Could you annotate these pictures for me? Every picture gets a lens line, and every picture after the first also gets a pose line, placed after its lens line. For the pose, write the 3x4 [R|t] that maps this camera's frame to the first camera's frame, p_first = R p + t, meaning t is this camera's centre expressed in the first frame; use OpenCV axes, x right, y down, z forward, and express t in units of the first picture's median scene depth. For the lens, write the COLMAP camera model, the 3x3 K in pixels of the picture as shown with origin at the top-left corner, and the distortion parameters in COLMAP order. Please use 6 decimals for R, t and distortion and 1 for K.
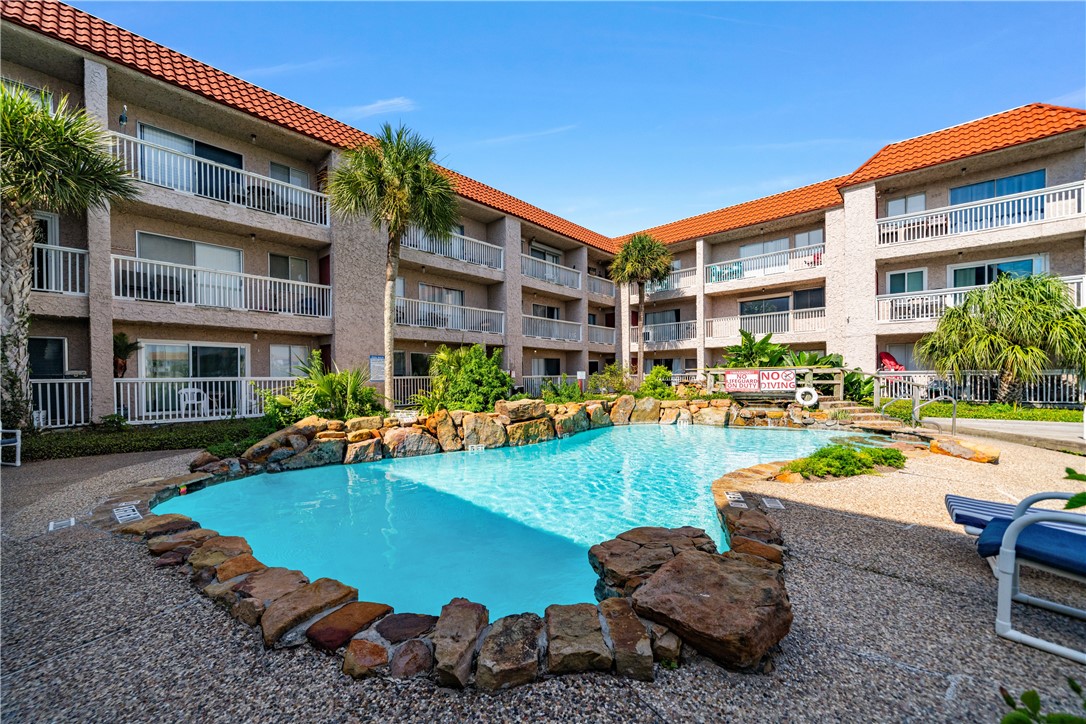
lens RADIAL K [[420.5, 0, 540.1], [0, 420.5, 379.7], [0, 0, 1]] dist [-0.003459, -0.000246]
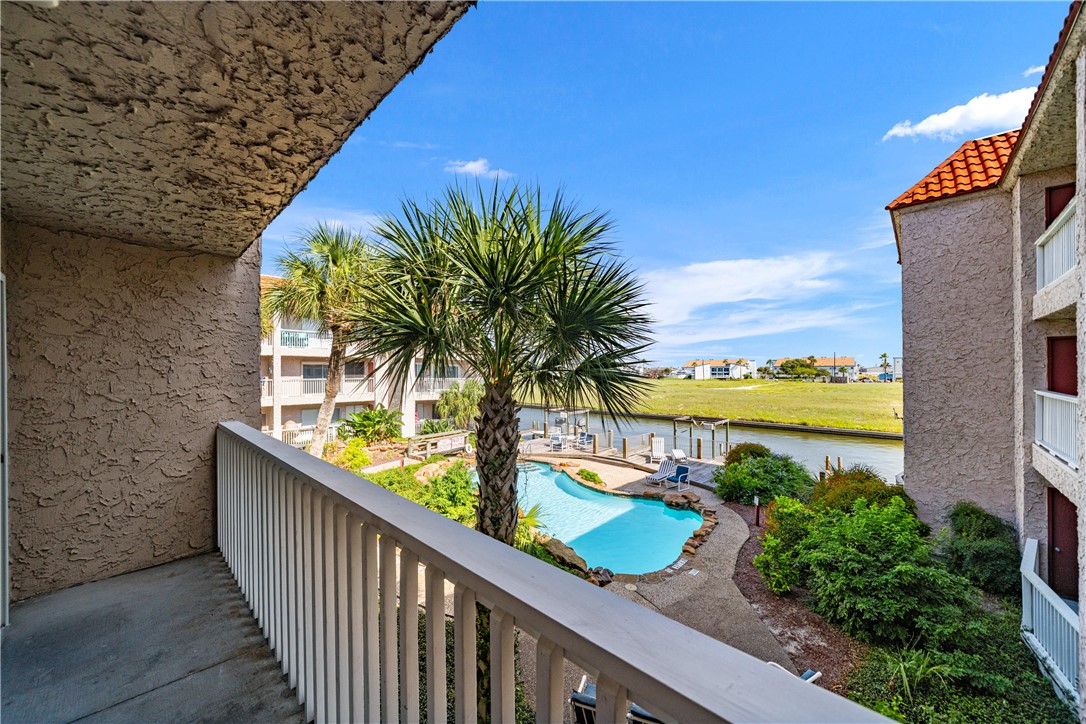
lens RADIAL K [[388.5, 0, 540.3], [0, 388.5, 368.8], [0, 0, 1]] dist [-0.000577, -0.000048]
pose [[0.047381, 0.023355, 0.998604, -0.838615], [0.009499, 0.999671, -0.023830, -0.205786], [-0.998832, 0.010615, 0.047143, 0.418930]]
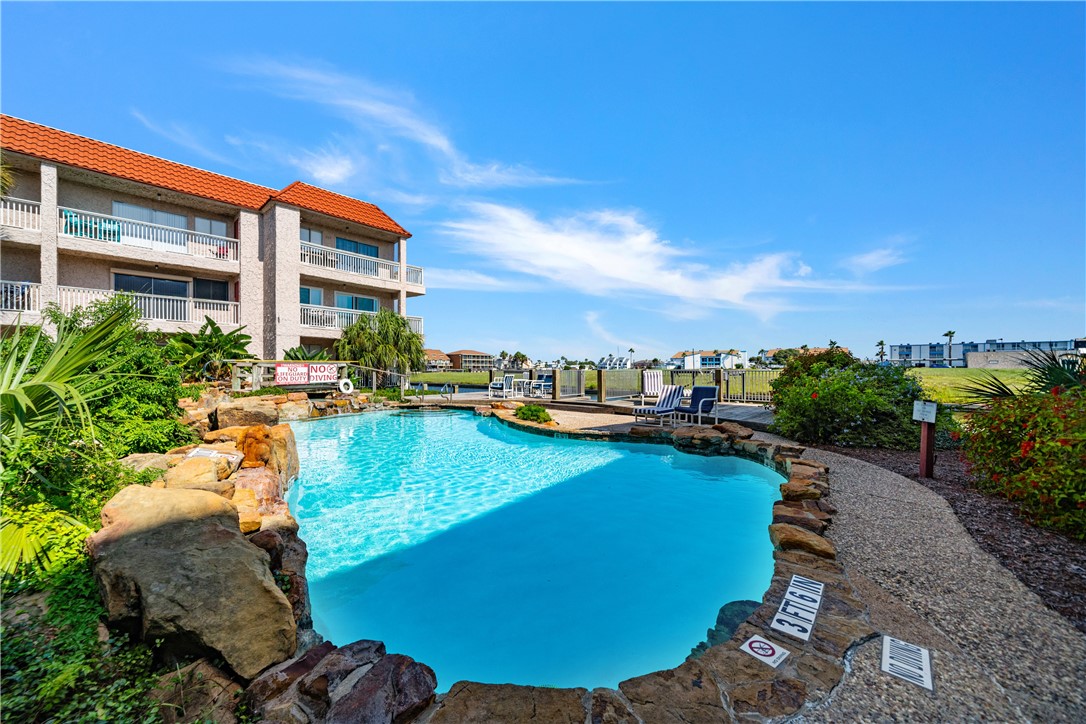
lens RADIAL K [[404.0, 0, 540.2], [0, 404.0, 366.4], [0, 0, 1]] dist [0.000519, -0.000060]
pose [[0.008470, 0.016219, 0.999833, -0.364311], [0.006712, 0.999845, -0.016276, 0.003547], [-0.999942, 0.006848, 0.008359, 0.318868]]
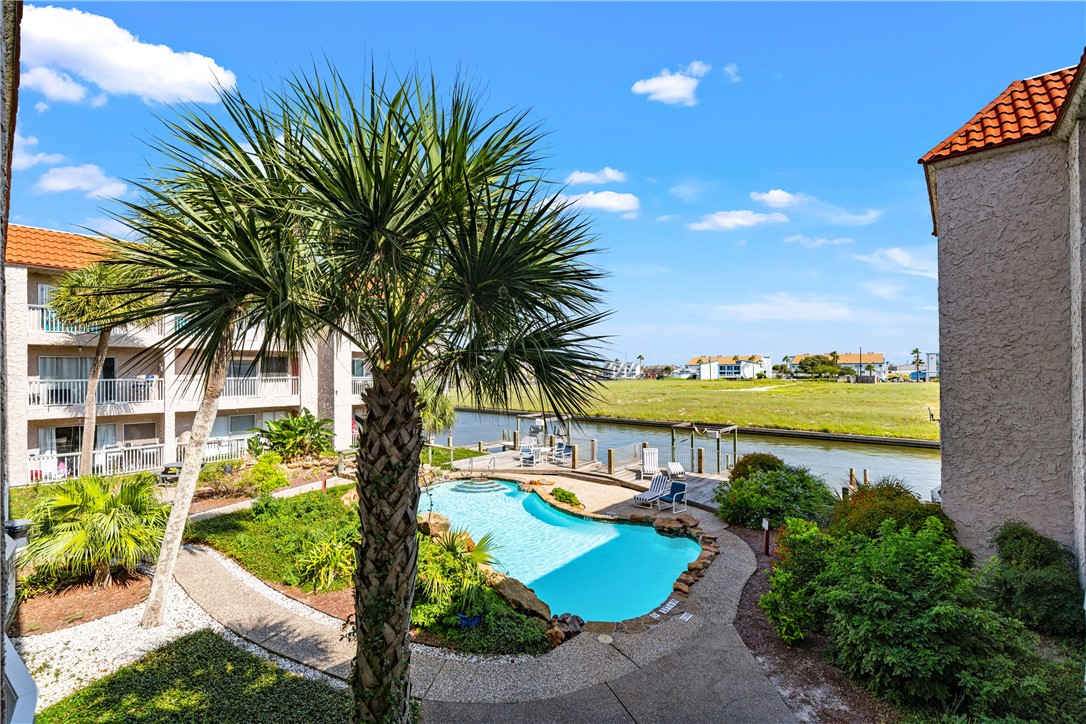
lens RADIAL K [[467.2, 0, 538.6], [0, 467.2, 367.3], [0, 0, 1]] dist [0.000475, 0.000482]
pose [[0.002537, 0.024077, 0.999707, -0.800659], [0.013012, 0.999625, -0.024108, -0.196949], [-0.999912, 0.013069, 0.002223, 0.389750]]
